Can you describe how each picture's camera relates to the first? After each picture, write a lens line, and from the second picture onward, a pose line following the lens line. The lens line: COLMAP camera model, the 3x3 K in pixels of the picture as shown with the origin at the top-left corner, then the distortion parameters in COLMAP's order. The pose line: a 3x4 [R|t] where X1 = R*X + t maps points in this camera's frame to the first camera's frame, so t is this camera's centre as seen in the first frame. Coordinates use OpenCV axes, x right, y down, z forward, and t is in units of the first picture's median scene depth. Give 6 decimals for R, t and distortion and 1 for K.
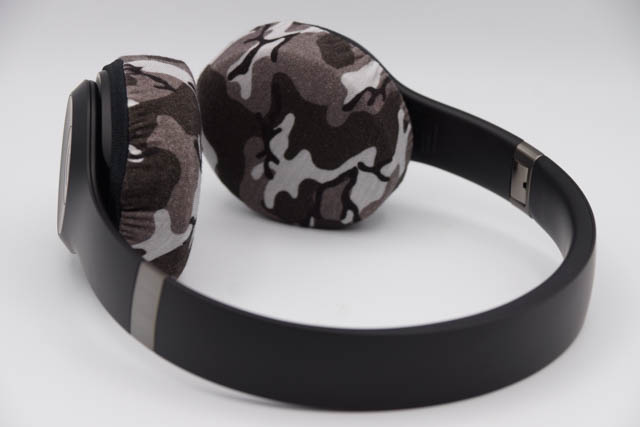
lens RADIAL K [[2061.9, 0, 314.7], [0, 2061.9, 215.7], [0, 0, 1]] dist [0.232062, 0.000000]
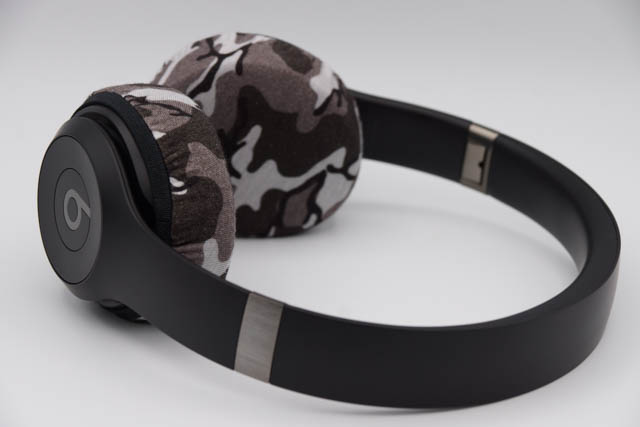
lens RADIAL K [[2061.9, 0, 323.7], [0, 2061.9, 210.9], [0, 0, 1]] dist [0.232062, 0.000000]
pose [[0.929975, -0.143689, 0.338380, -0.324525], [0.140978, 0.989472, 0.032716, -0.037244], [-0.339518, 0.017279, 0.940441, 0.064503]]
